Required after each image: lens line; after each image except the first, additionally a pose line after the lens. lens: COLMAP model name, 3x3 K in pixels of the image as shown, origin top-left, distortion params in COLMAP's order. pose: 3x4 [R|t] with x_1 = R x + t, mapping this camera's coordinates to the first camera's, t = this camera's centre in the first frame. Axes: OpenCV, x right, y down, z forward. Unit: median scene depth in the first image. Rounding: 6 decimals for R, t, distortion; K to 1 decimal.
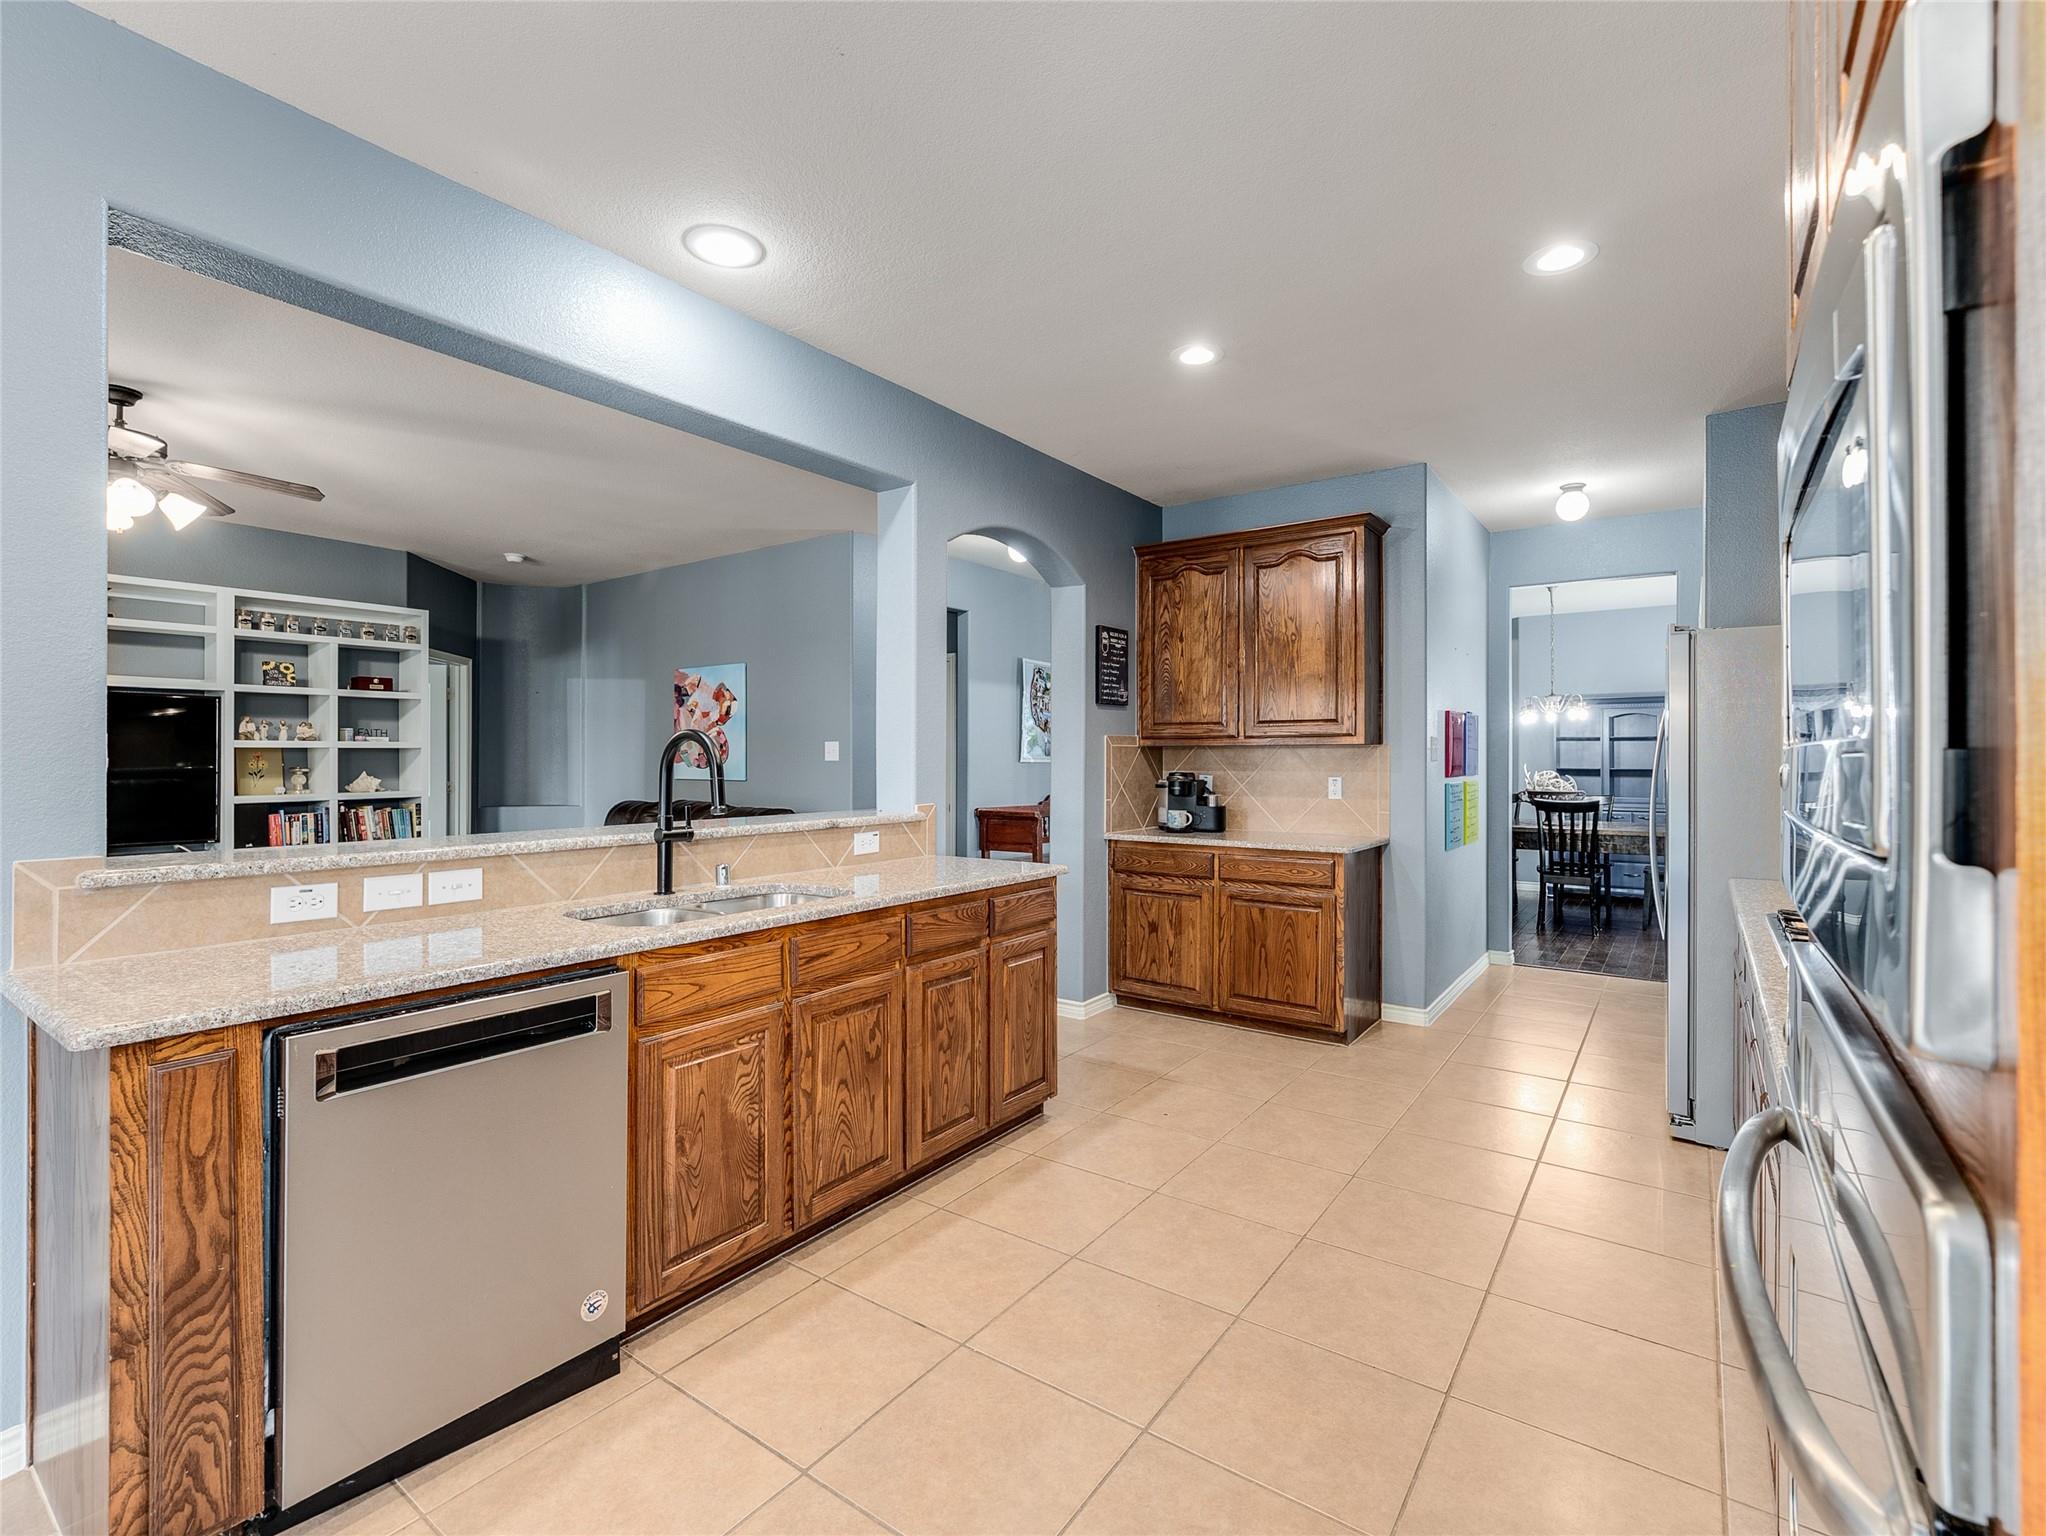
lens RADIAL K [[954.4, 0, 1013.6], [0, 954.4, 750.8], [0, 0, 1]] dist [-0.015735, 0.001207]
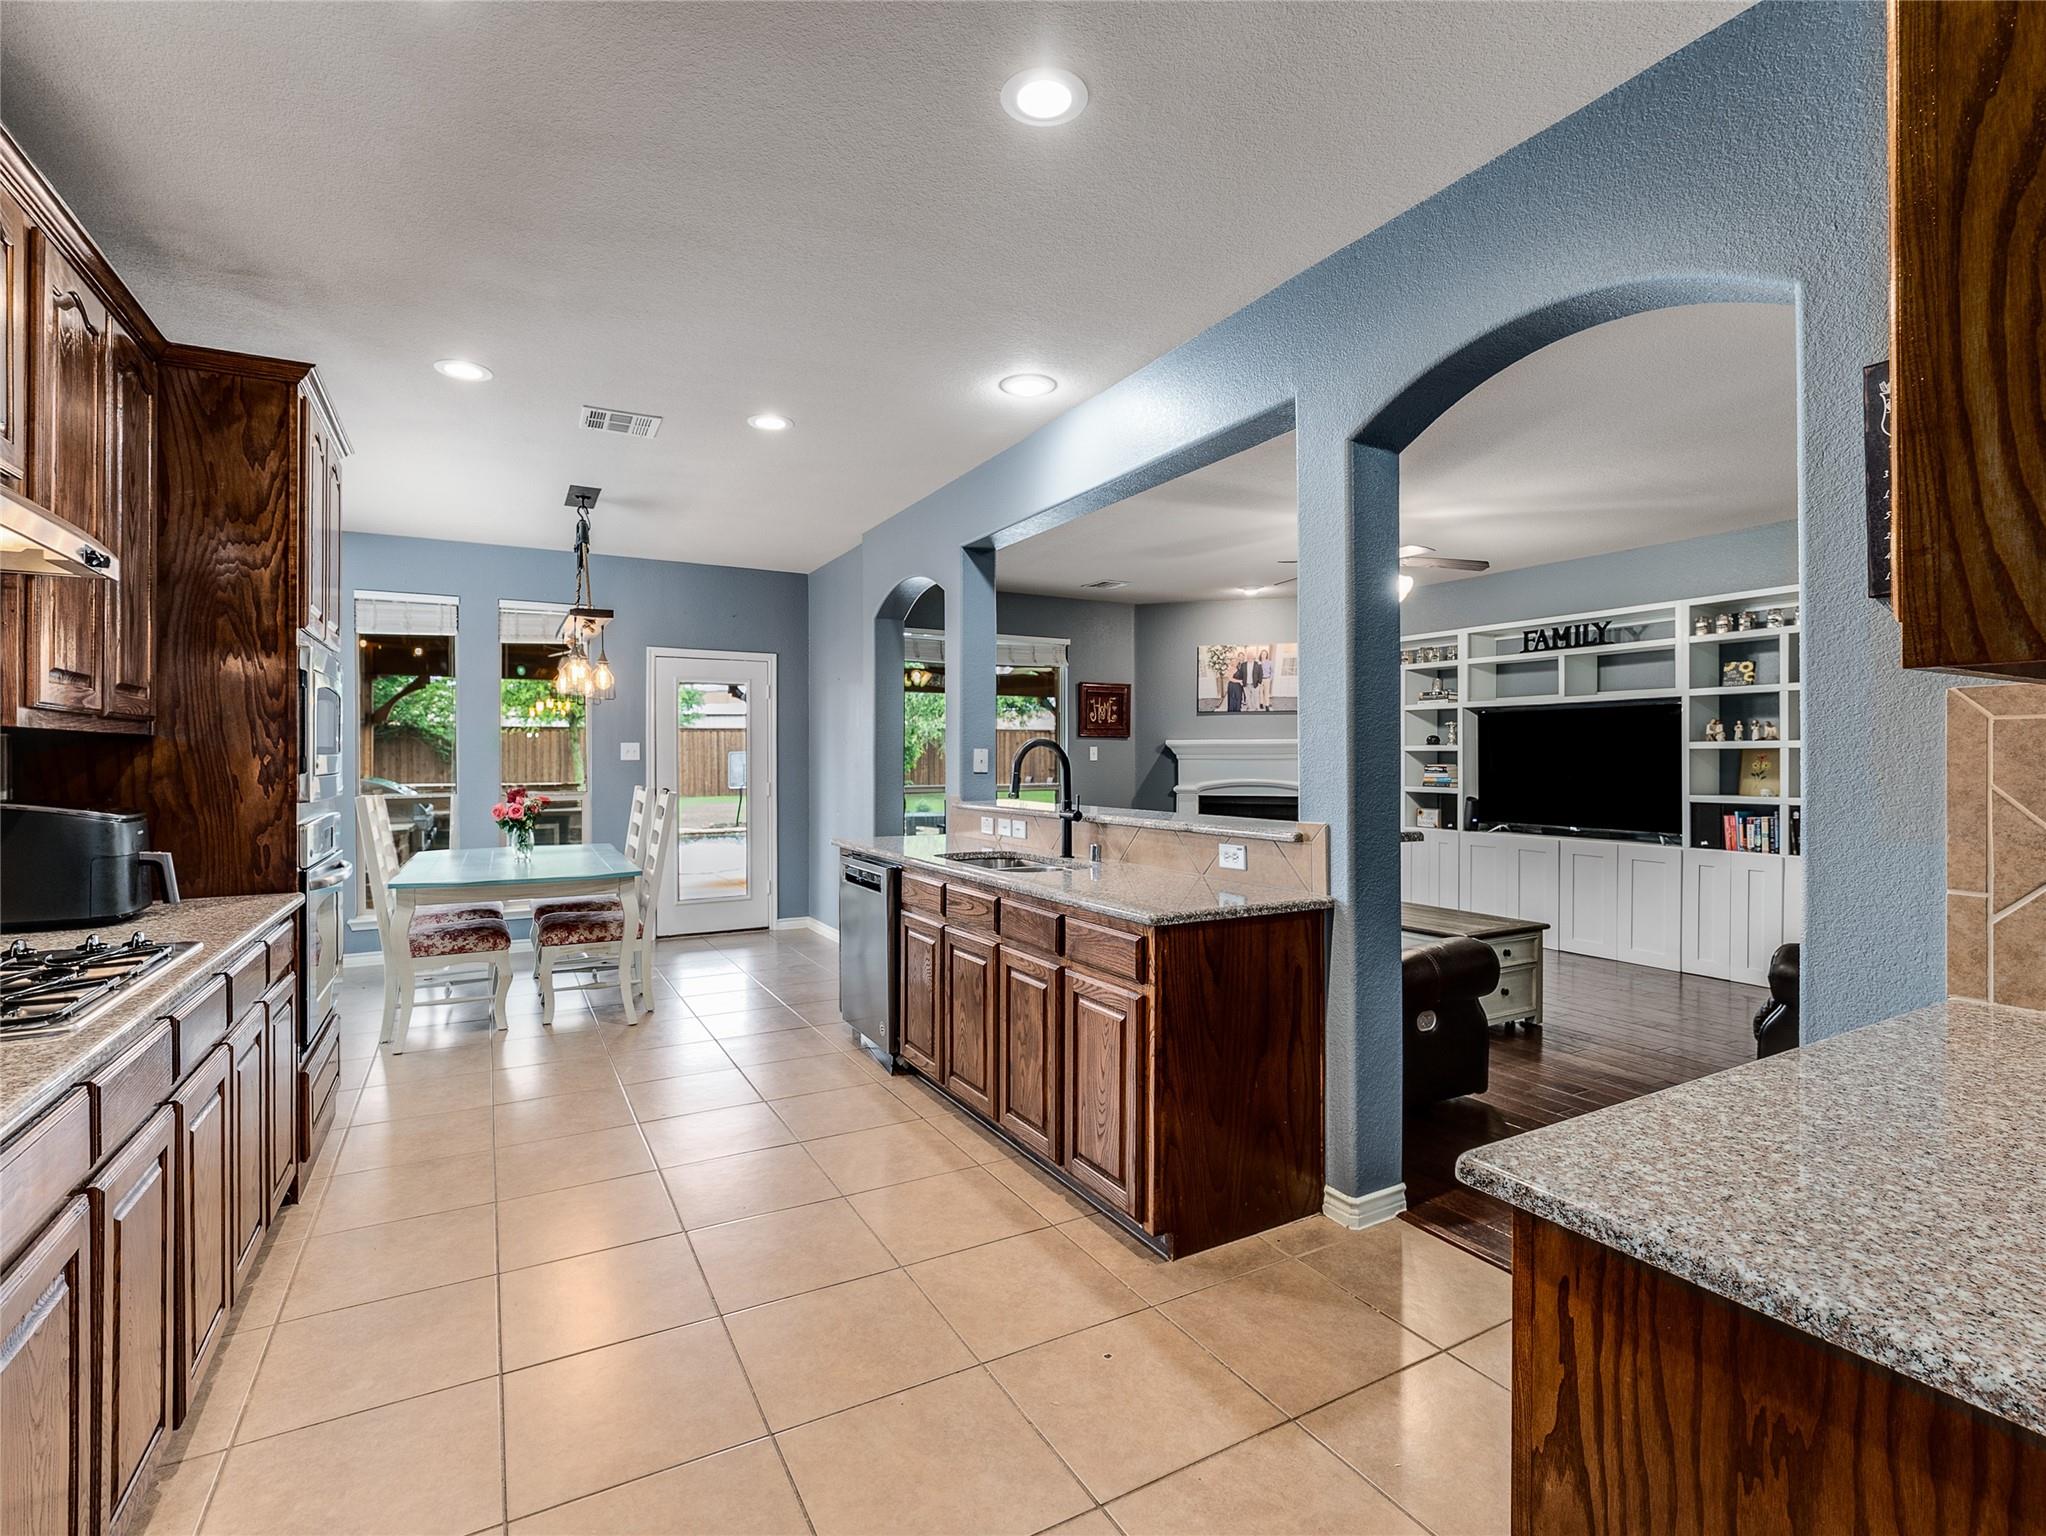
lens RADIAL K [[954.4, 0, 1014.5], [0, 954.4, 760.2], [0, 0, 1]] dist [-0.015735, 0.001207]
pose [[-0.428495, 0.001477, -0.903543, 0.444973], [0.006519, 0.999978, -0.001456, 0.005151], [0.903521, -0.006514, -0.428495, 0.741774]]
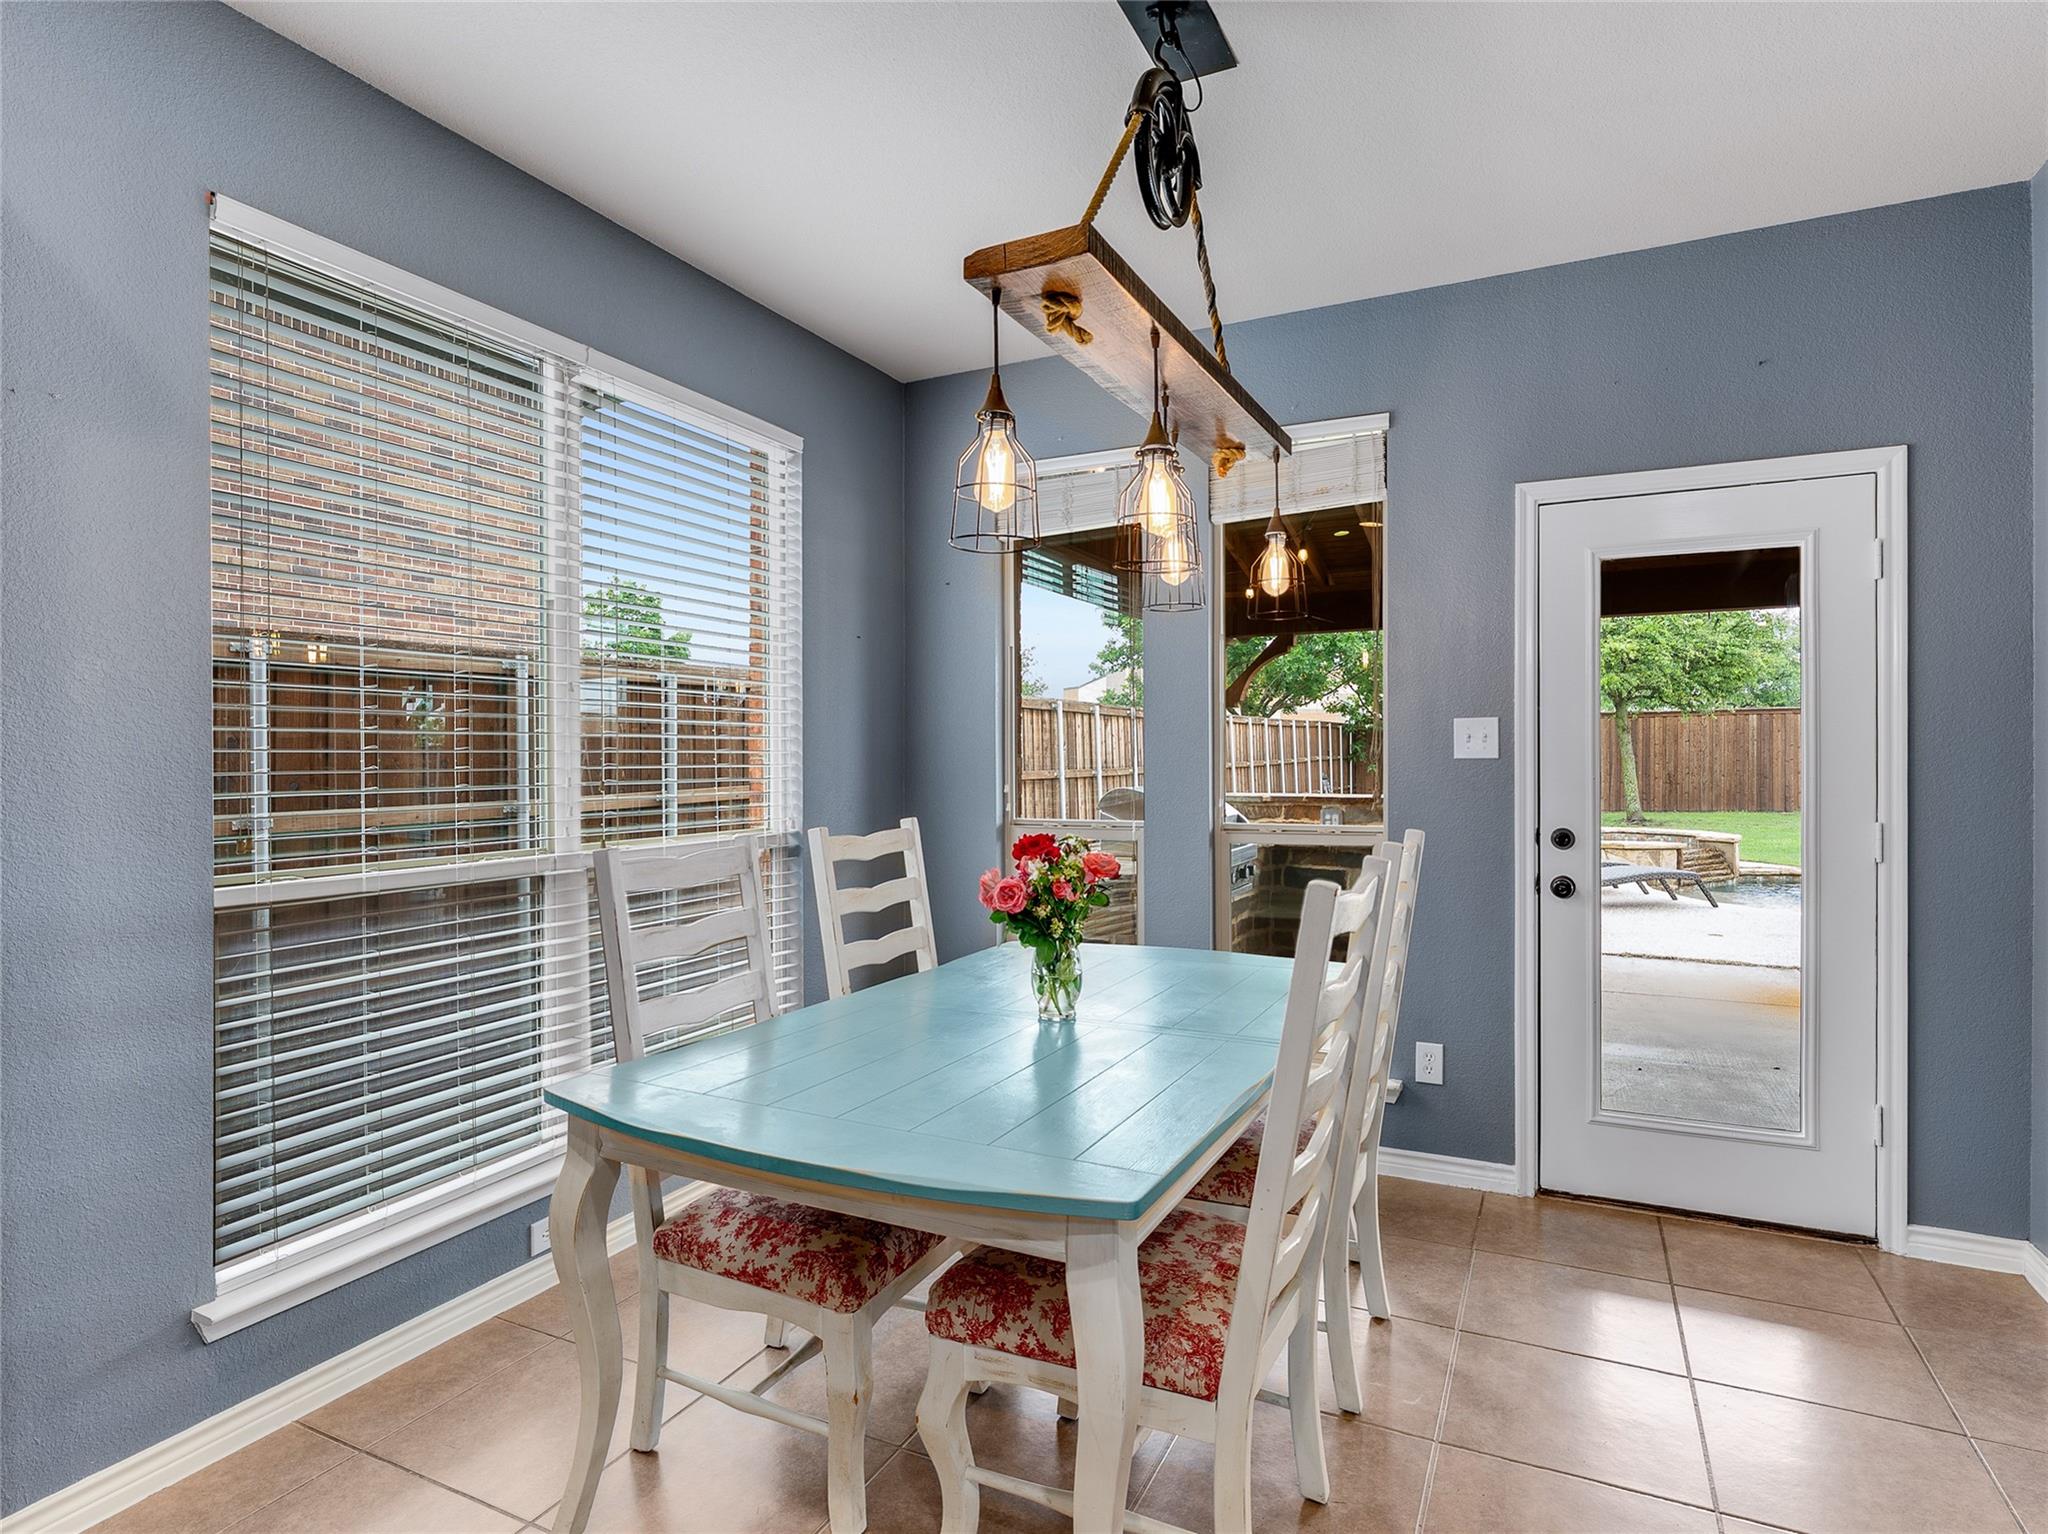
lens RADIAL K [[1084.8, 0, 1026.3], [0, 1084.8, 773.6], [0, 0, 1]] dist [-0.004035, -0.000606]
pose [[-0.987489, 0.007421, -0.157513, -0.111681], [0.006267, 0.999950, 0.007822, 0.001986], [0.157563, 0.006737, -0.987486, 0.318641]]
